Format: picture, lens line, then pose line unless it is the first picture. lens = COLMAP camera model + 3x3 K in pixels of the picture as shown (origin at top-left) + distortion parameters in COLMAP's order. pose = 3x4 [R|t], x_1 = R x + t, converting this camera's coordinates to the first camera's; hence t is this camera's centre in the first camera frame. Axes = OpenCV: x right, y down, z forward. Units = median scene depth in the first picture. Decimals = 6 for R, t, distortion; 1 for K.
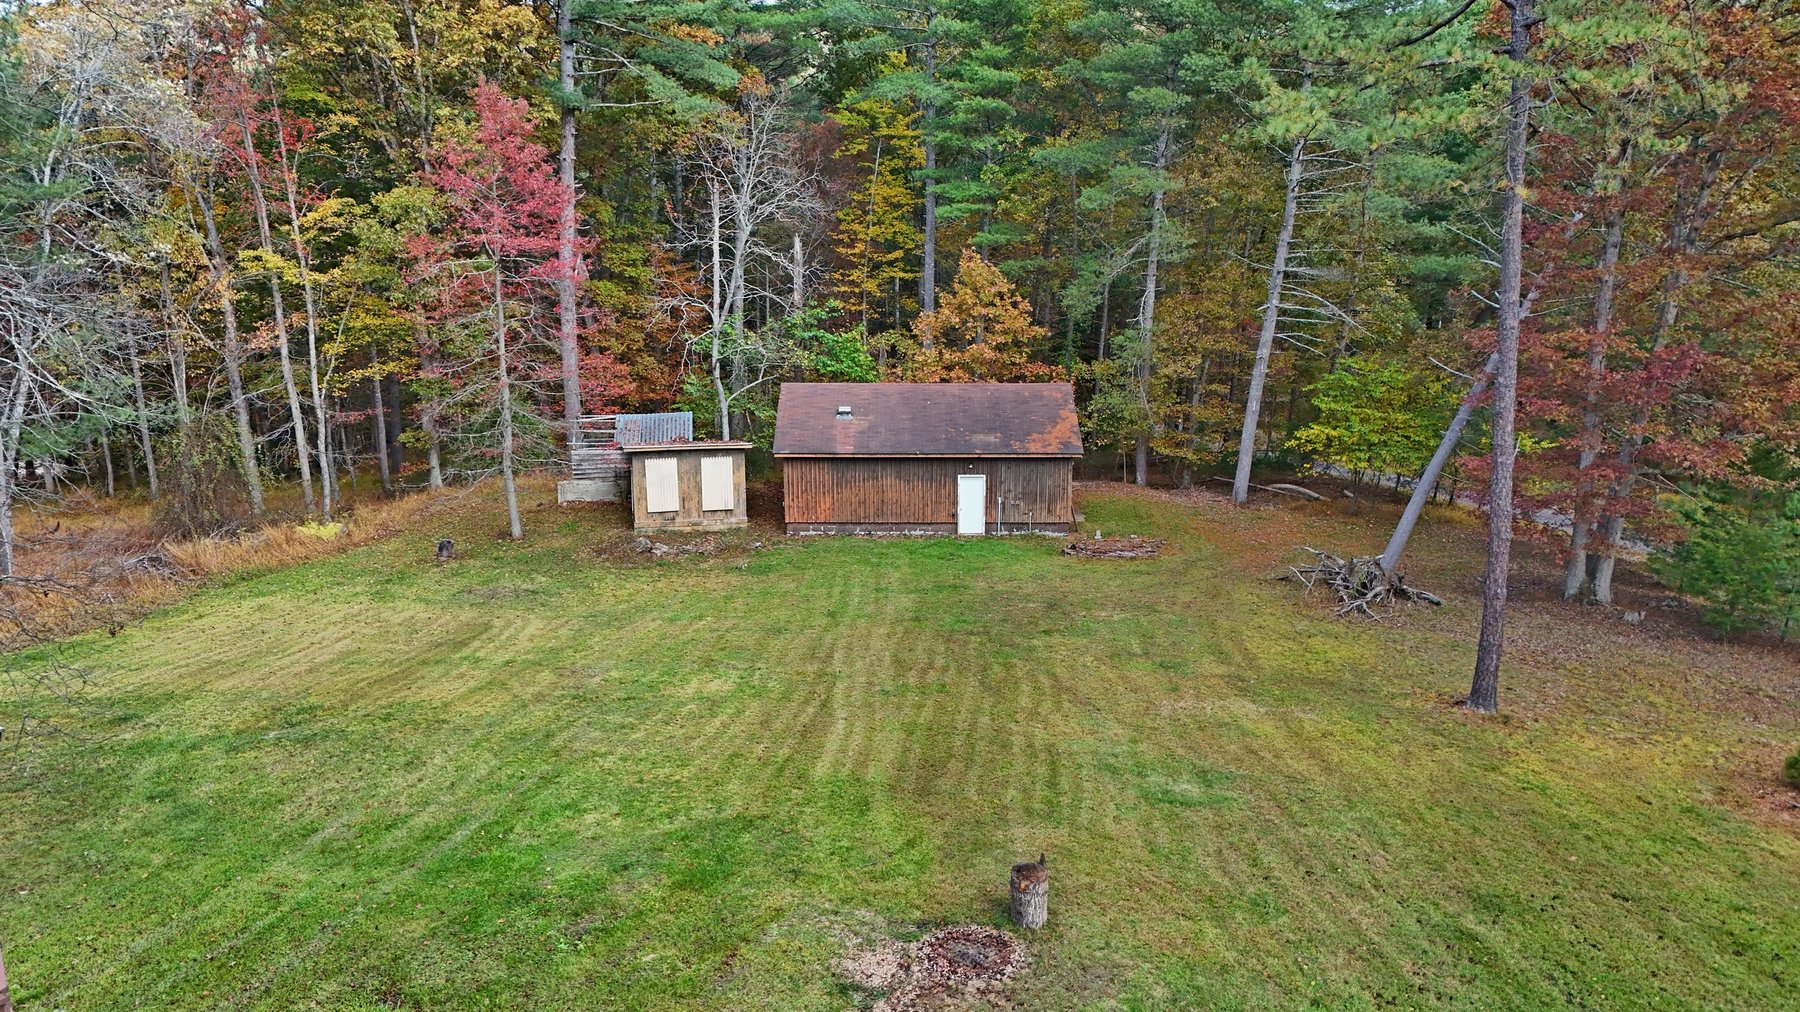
lens RADIAL K [[1312.0, 0, 887.5], [0, 1312.0, 500.3], [0, 0, 1]] dist [0.094713, -0.086642]
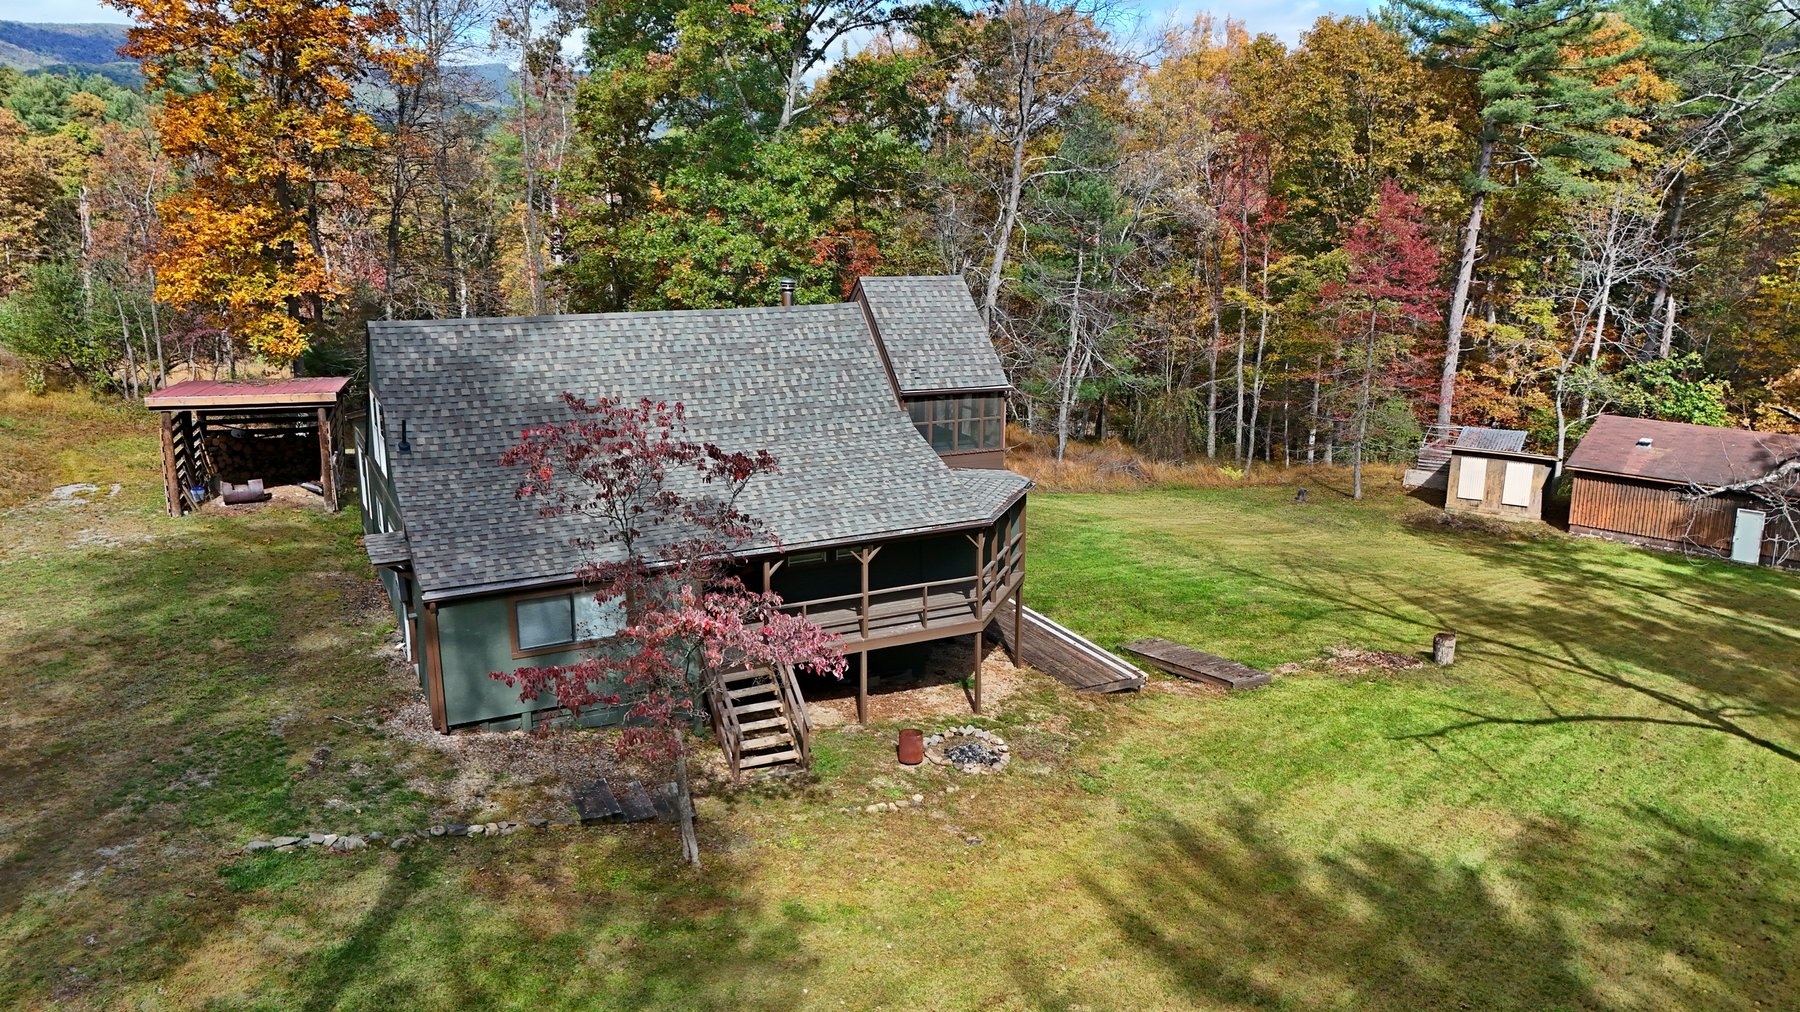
lens RADIAL K [[1312.0, 0, 887.5], [0, 1312.0, 500.3], [0, 0, 1]] dist [0.094713, -0.086642]
pose [[0.724167, 0.166092, -0.669325, 0.296132], [-0.187017, 0.981492, 0.041215, 0.063608], [0.663782, 0.095329, 0.741826, -0.365282]]
